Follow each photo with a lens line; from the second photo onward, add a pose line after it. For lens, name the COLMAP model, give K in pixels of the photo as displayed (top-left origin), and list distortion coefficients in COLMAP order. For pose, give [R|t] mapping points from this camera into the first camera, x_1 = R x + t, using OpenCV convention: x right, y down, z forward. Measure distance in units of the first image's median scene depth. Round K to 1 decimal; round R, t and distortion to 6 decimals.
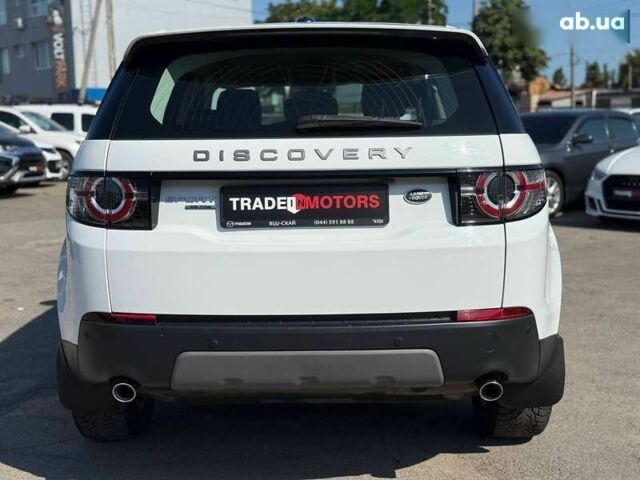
lens RADIAL K [[890.3, 0, 320.7], [0, 890.3, 240.9], [0, 0, 1]] dist [0.112597, 0.000000]
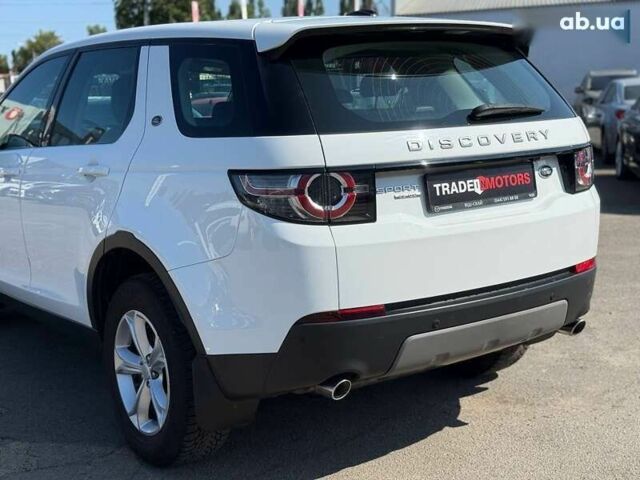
lens RADIAL K [[890.3, 0, 320.7], [0, 890.3, 239.7], [0, 0, 1]] dist [0.112597, 0.000000]
pose [[0.799793, -0.107840, 0.590509, -0.841719], [0.099326, 0.993945, 0.046988, -0.046154], [-0.592001, 0.021072, 0.805662, 0.228226]]
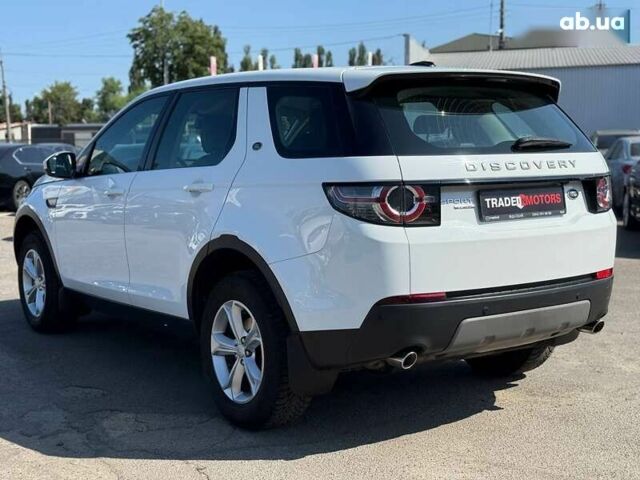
lens RADIAL K [[890.3, 0, 319.5], [0, 890.3, 241.8], [0, 0, 1]] dist [0.112597, 0.000000]
pose [[0.804795, -0.054949, 0.591004, -1.086686], [0.076398, 0.997013, -0.011336, 0.011752], [-0.588615, 0.054275, 0.806589, 0.079409]]
